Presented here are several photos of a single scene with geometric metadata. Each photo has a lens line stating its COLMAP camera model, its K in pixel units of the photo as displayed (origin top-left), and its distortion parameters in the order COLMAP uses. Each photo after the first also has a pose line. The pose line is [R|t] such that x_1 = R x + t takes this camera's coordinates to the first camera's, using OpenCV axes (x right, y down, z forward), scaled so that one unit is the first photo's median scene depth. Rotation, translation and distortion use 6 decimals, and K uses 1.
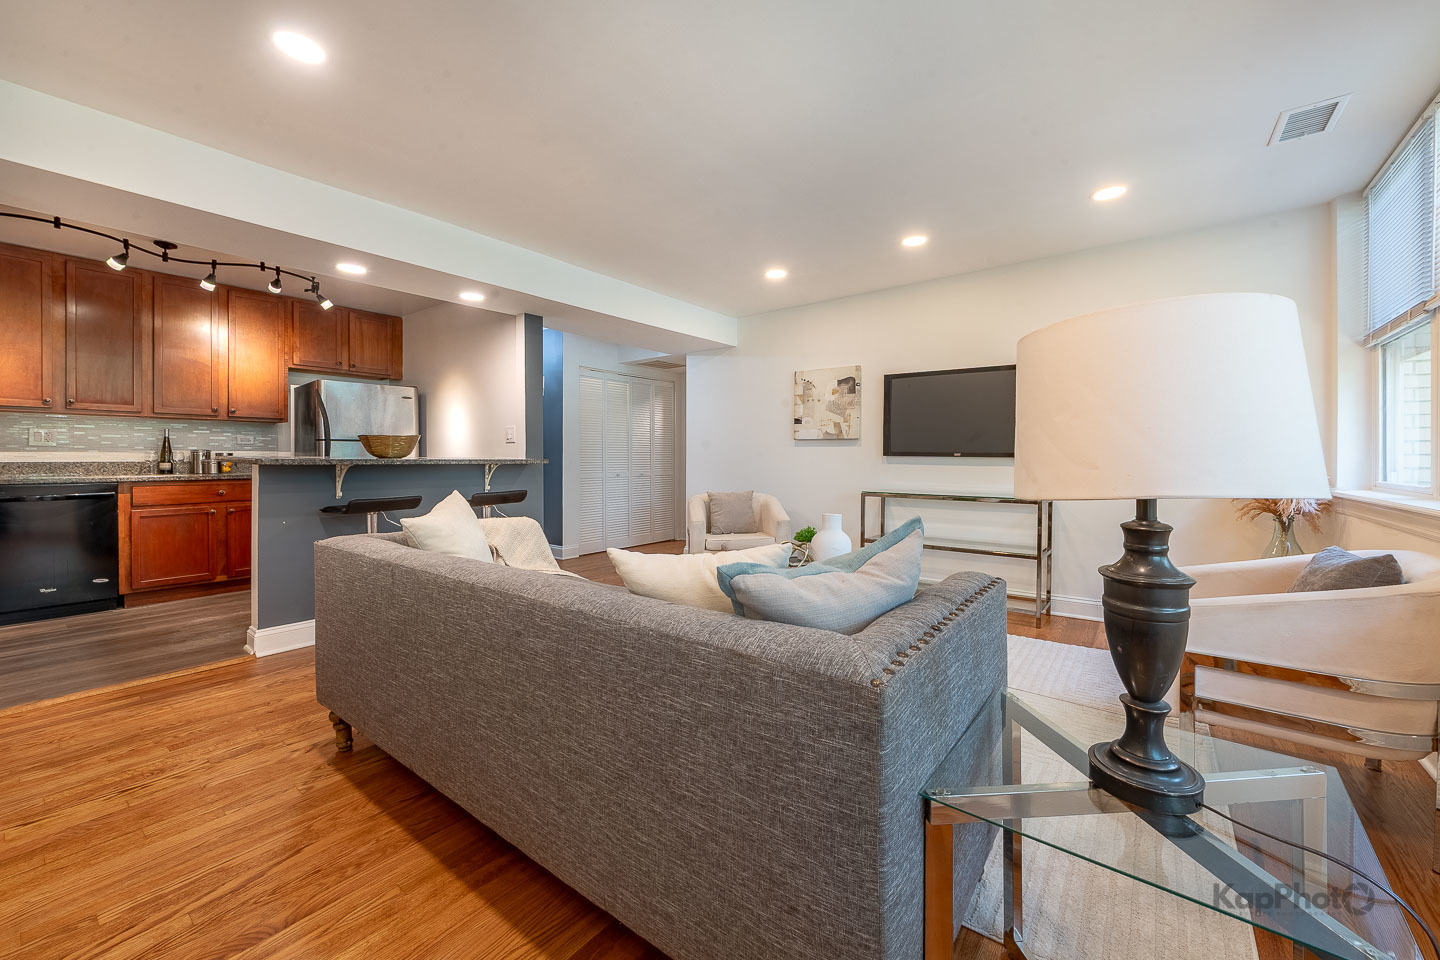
lens RADIAL K [[573.3, 0, 720.7], [0, 573.3, 462.9], [0, 0, 1]] dist [0.006226, -0.002005]
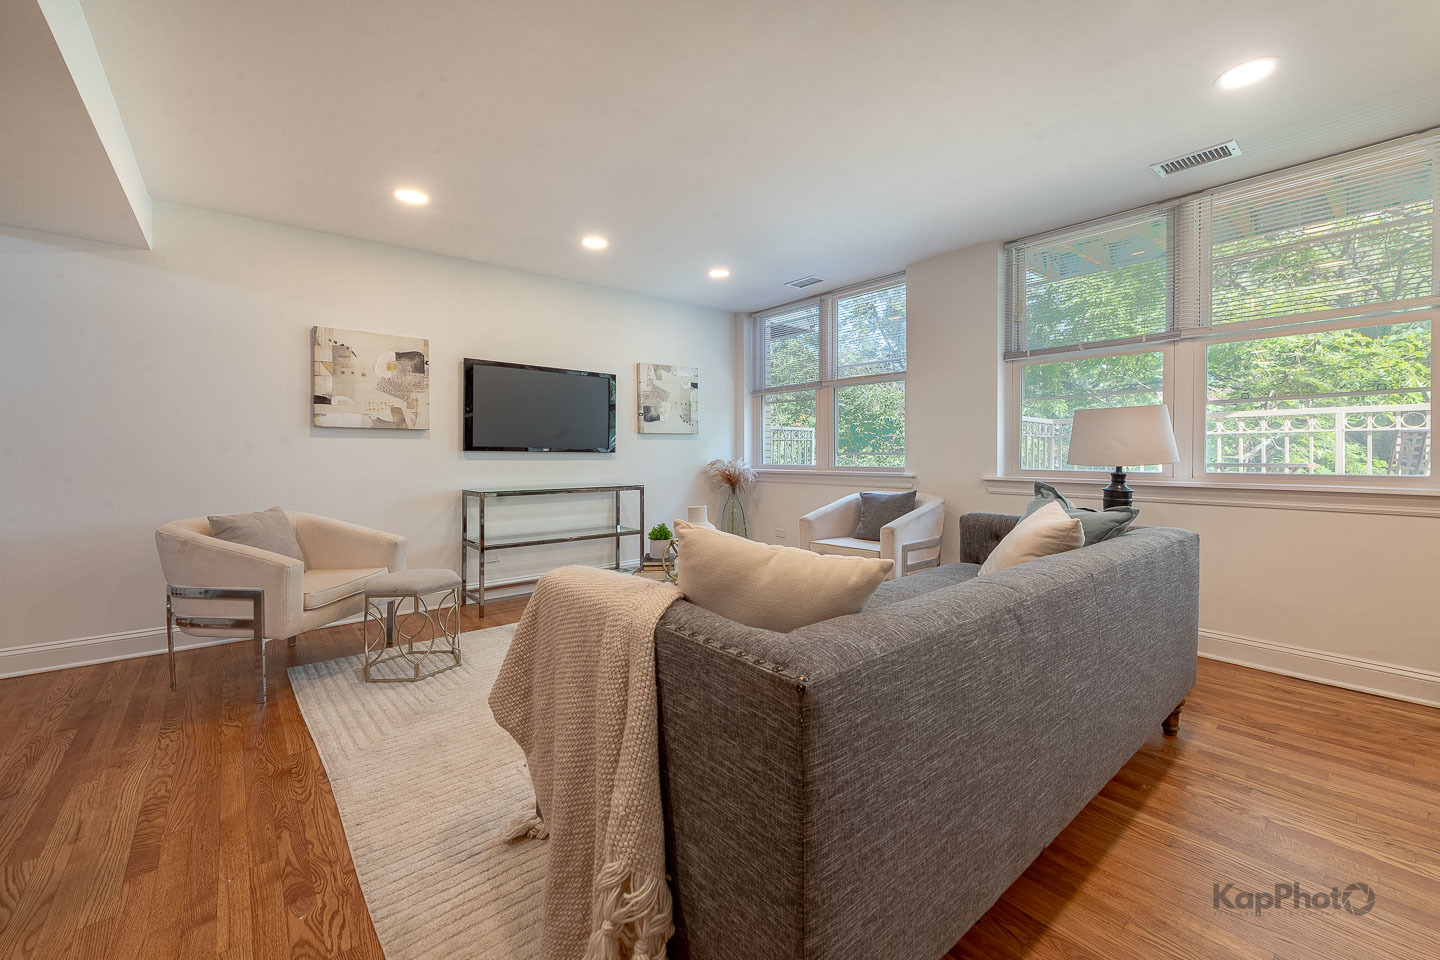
lens RADIAL K [[573.3, 0, 710.8], [0, 573.3, 463.3], [0, 0, 1]] dist [0.006226, -0.002005]
pose [[0.205344, -0.019521, 0.978495, -0.479347], [0.012894, 0.999768, 0.017240, -0.003644], [-0.978605, 0.009077, 0.205548, 0.443313]]
